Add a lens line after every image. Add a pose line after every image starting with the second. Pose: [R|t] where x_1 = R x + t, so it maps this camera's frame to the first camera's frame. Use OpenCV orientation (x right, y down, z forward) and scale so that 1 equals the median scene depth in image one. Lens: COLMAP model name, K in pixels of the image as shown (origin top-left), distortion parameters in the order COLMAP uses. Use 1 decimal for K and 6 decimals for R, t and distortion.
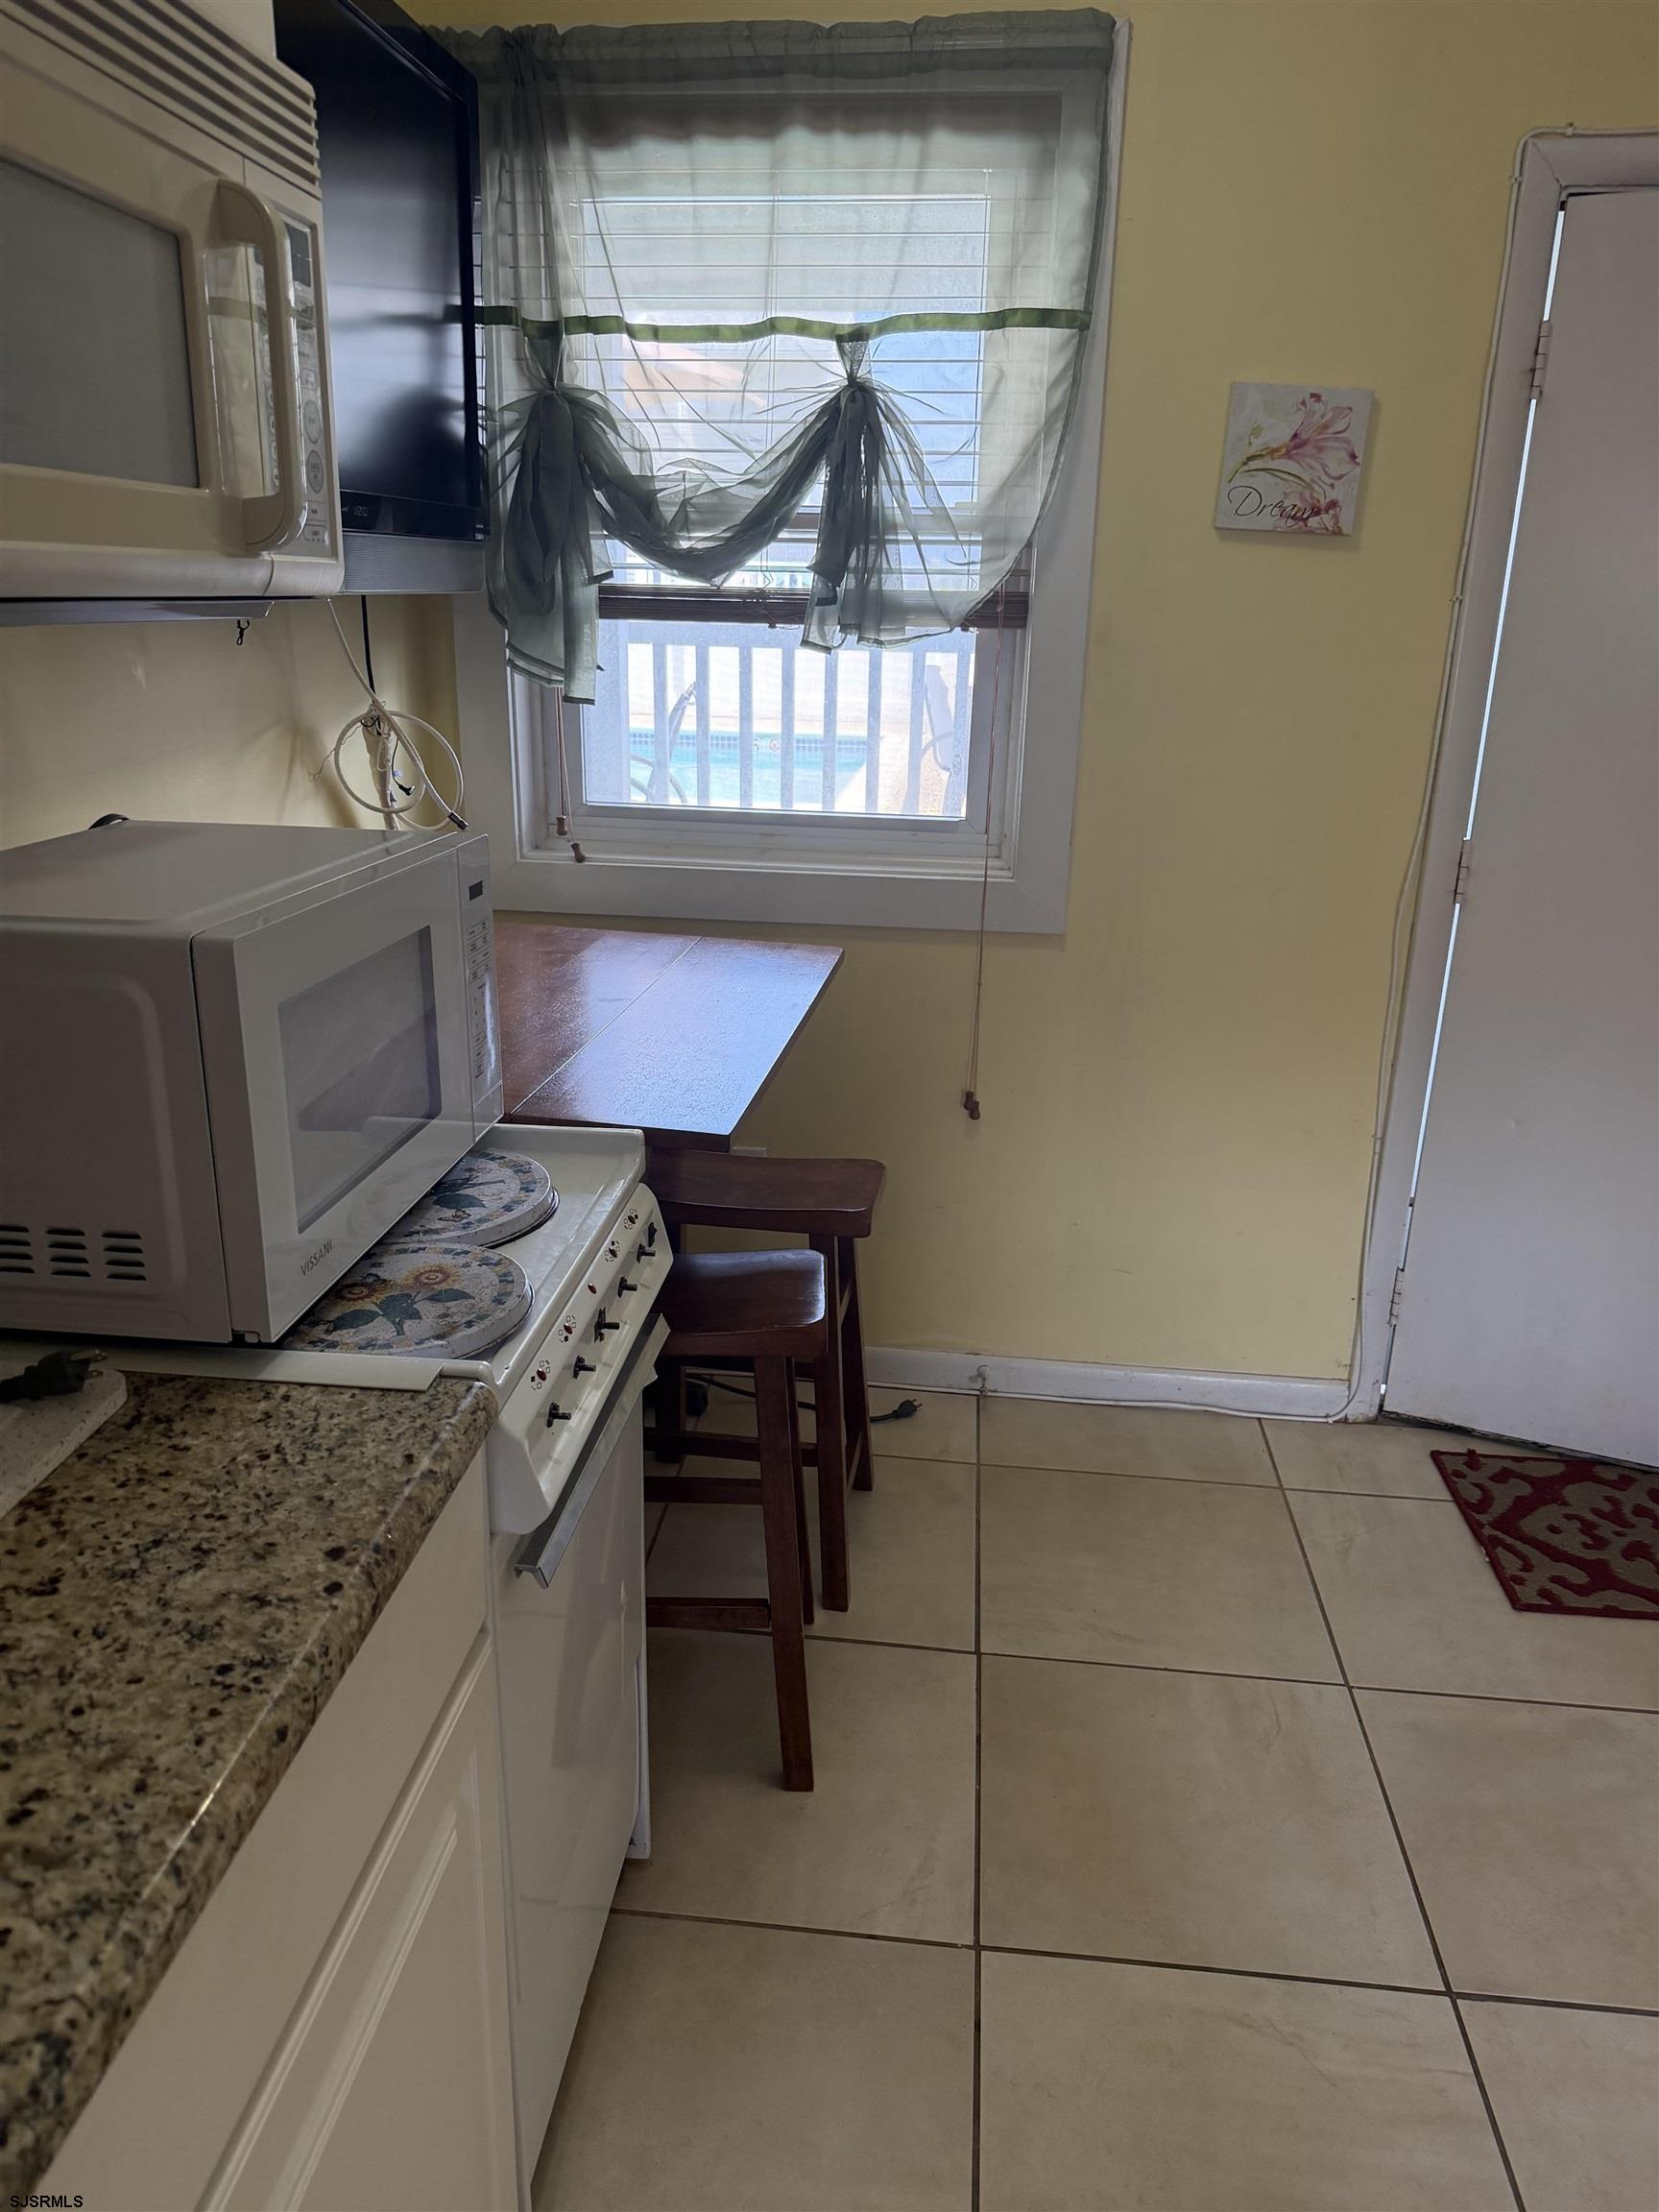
lens RADIAL K [[1552.7, 0, 815.1], [0, 1552.7, 1104.2], [0, 0, 1]] dist [0.043923, -0.059416]
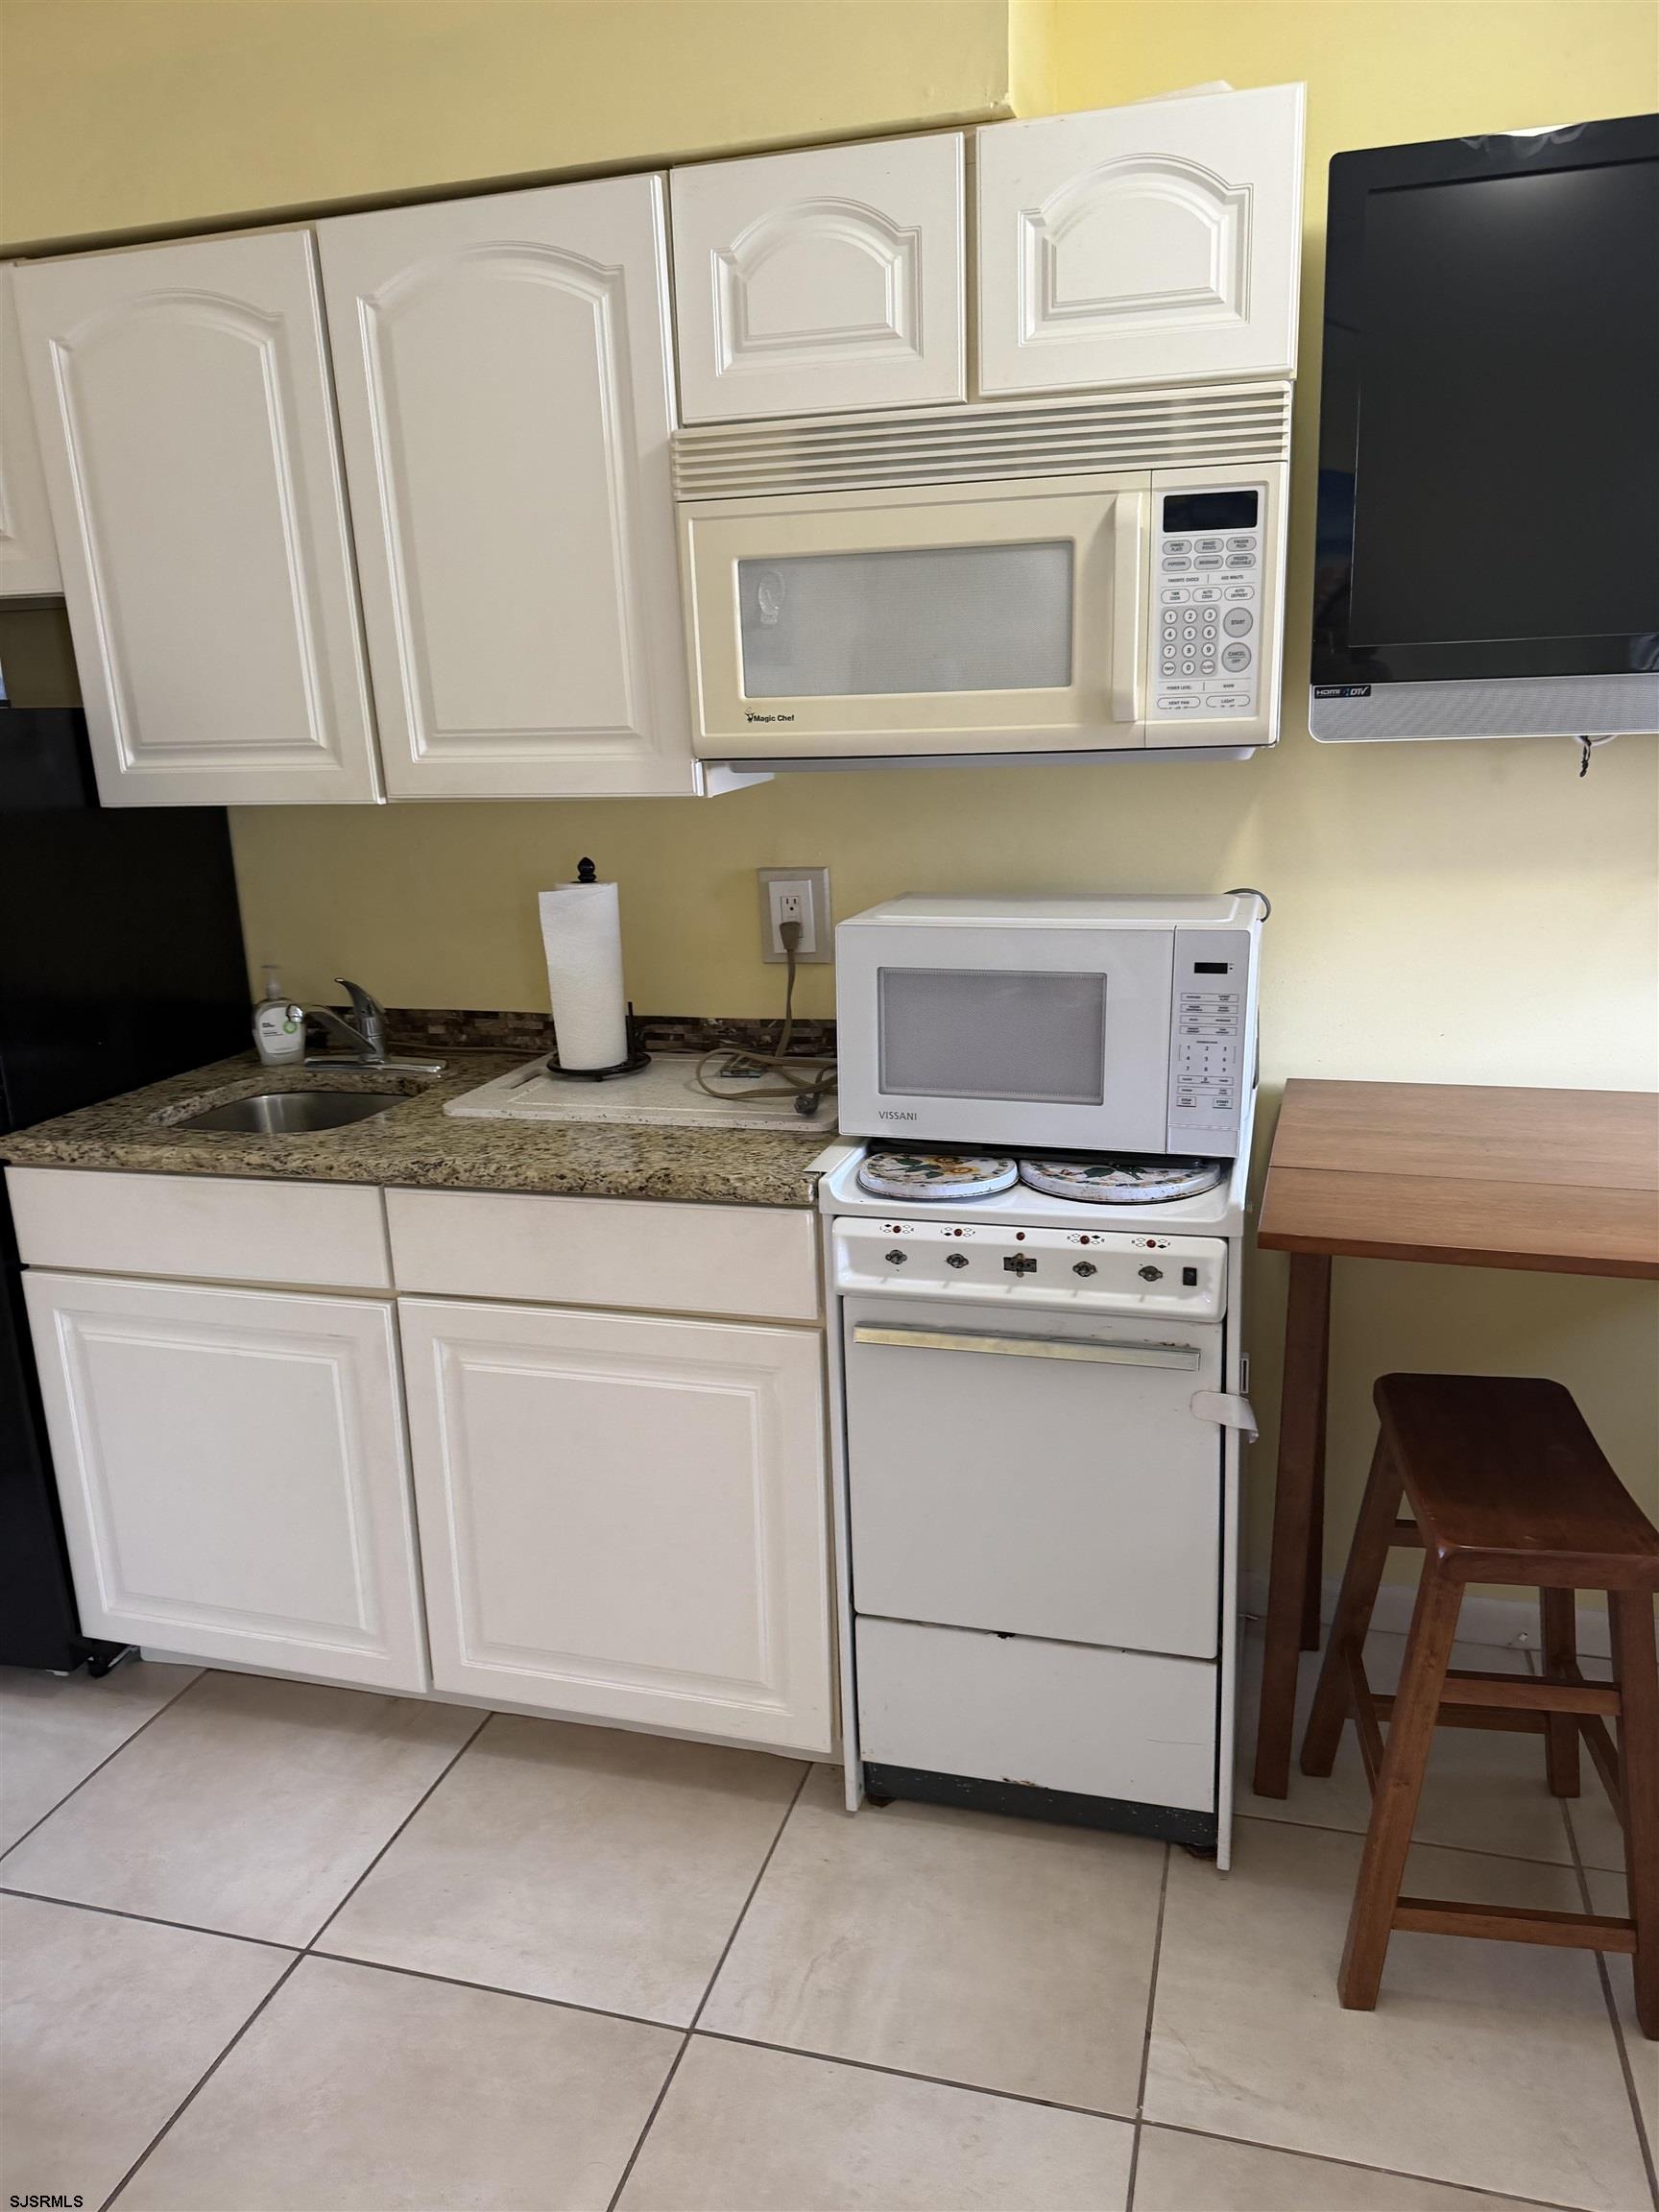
lens RADIAL K [[1552.7, 0, 848.1], [0, 1552.7, 1117.6], [0, 0, 1]] dist [0.043923, -0.059416]
pose [[-0.154510, 0.236557, -0.959254, 0.668986], [-0.280781, 0.920366, 0.272193, -0.176463], [0.947253, 0.311397, -0.075785, 0.519214]]
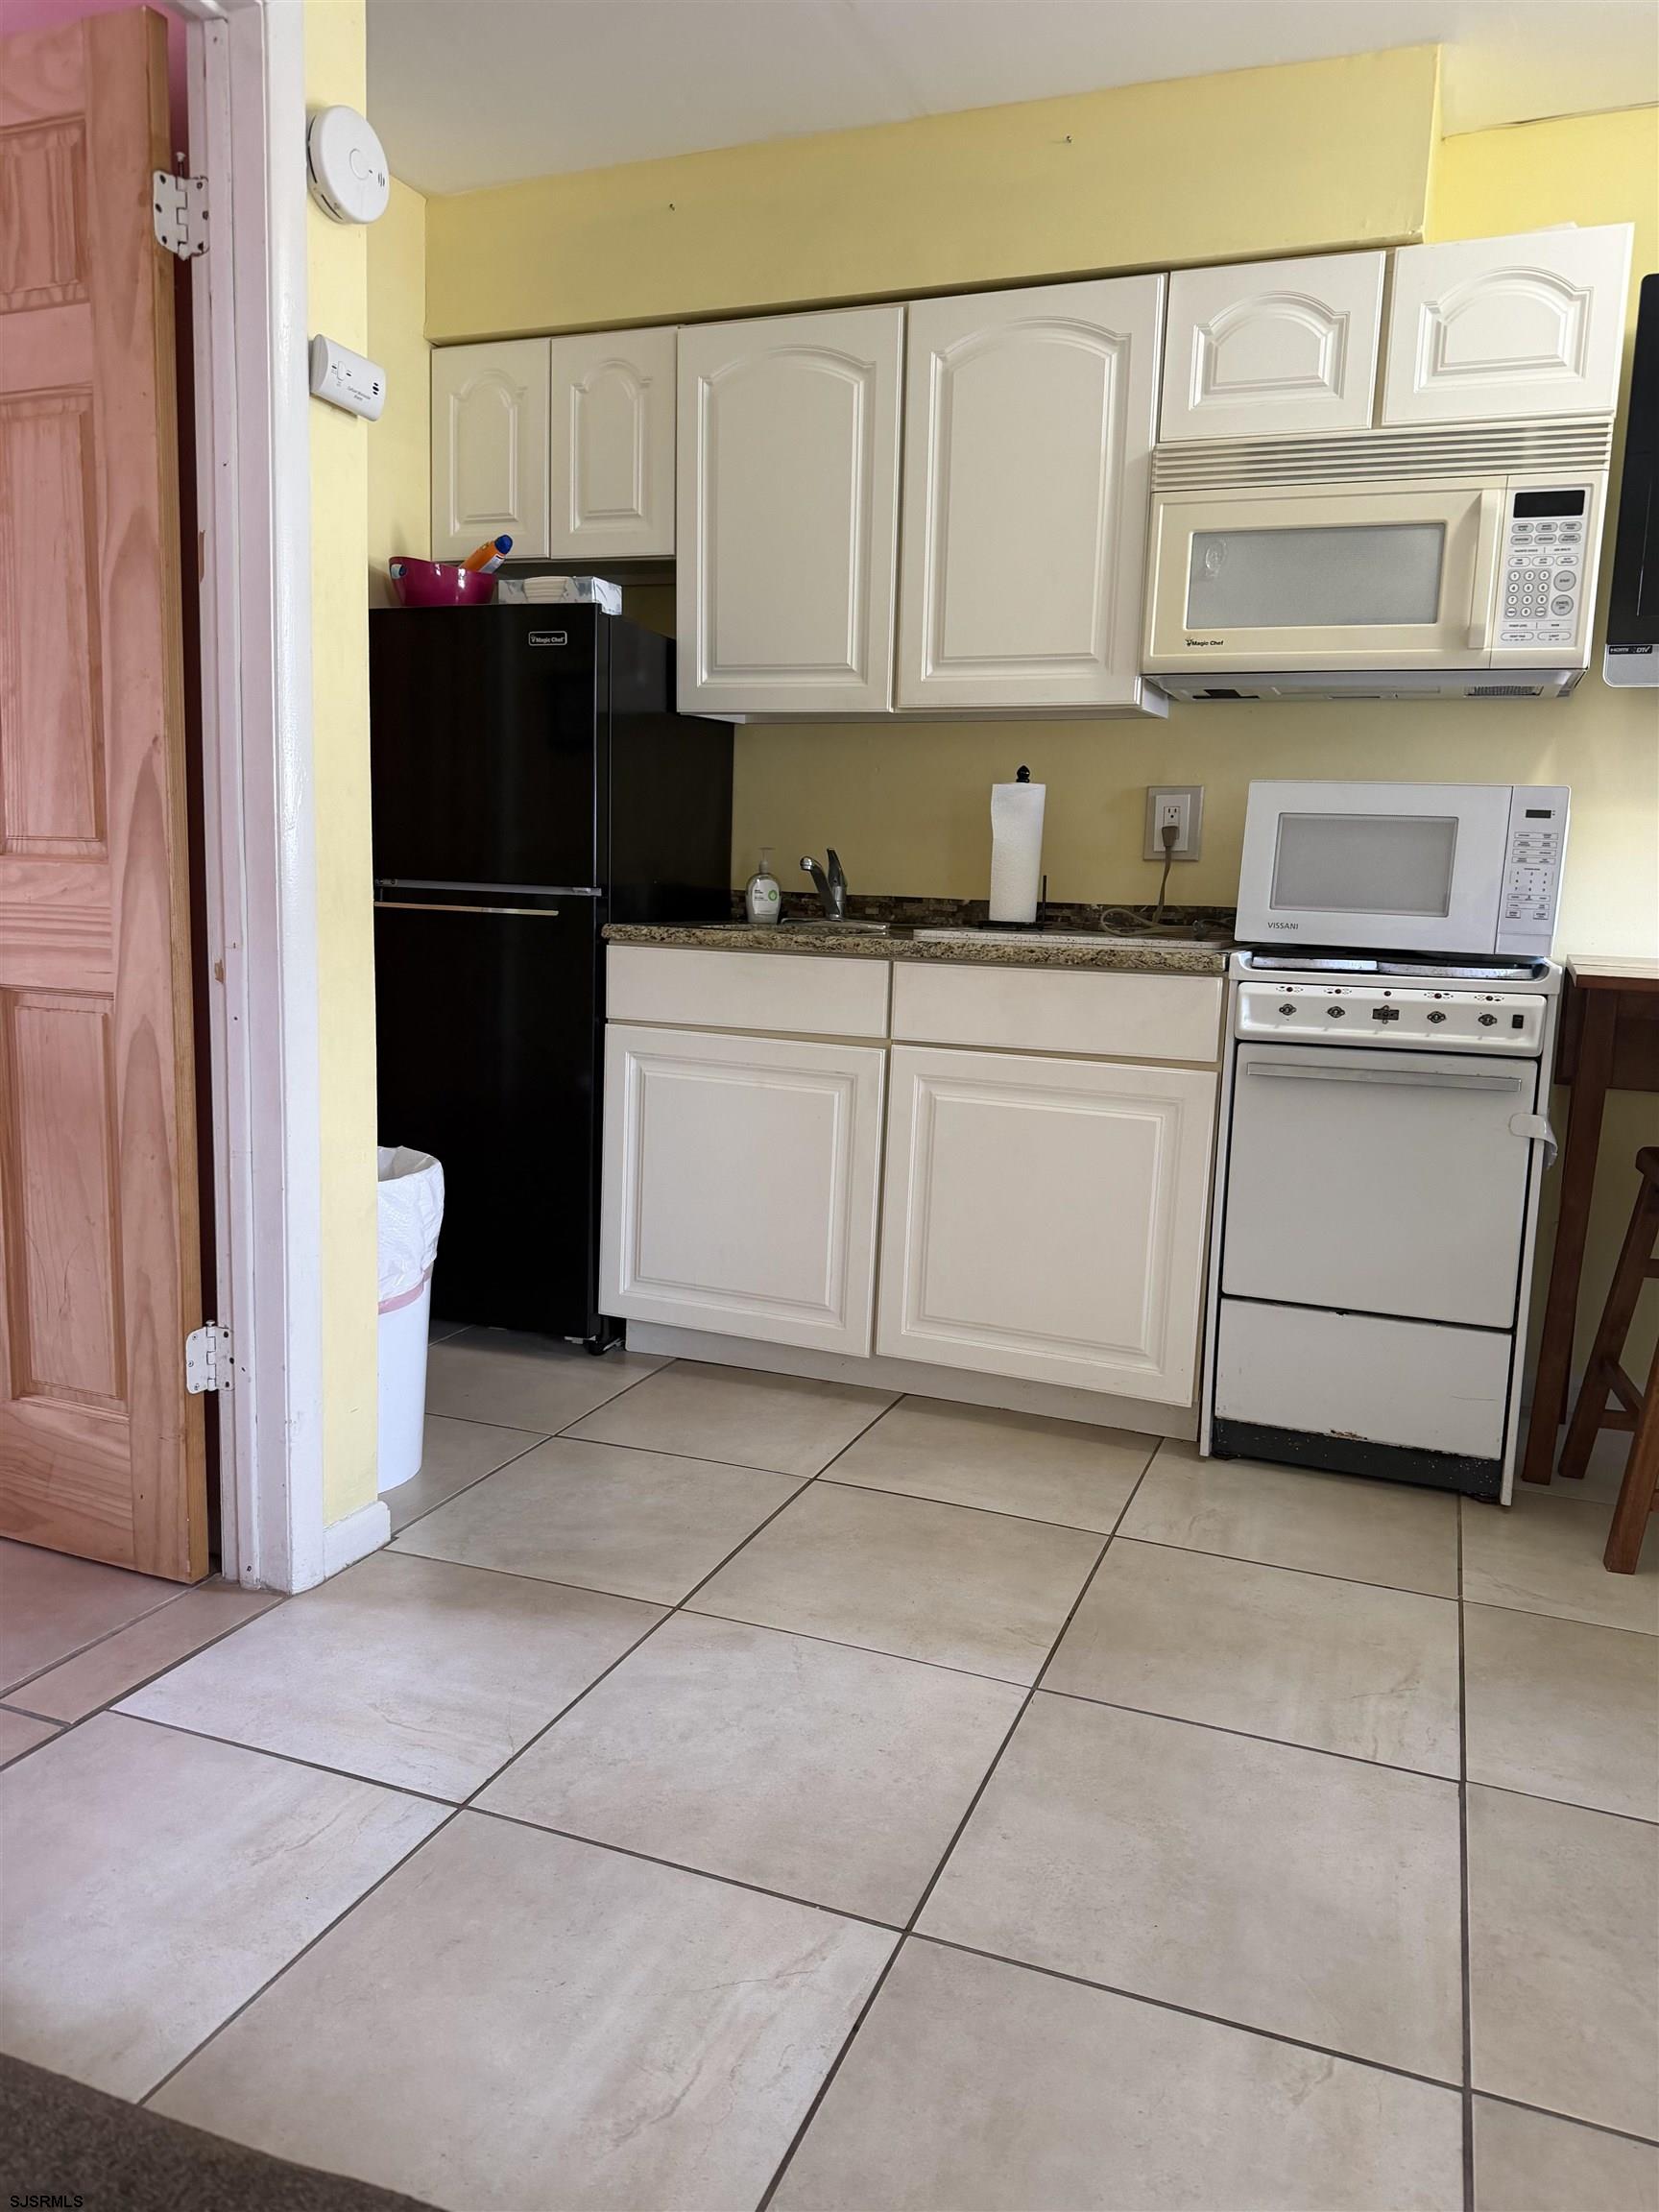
lens RADIAL K [[1552.7, 0, 833.0], [0, 1552.7, 1103.4], [0, 0, 1]] dist [0.043923, -0.059416]
pose [[-0.253466, 0.113565, -0.960655, 1.065462], [-0.338930, 0.919708, 0.198151, 0.049502], [0.906025, 0.375819, -0.194624, 0.452907]]
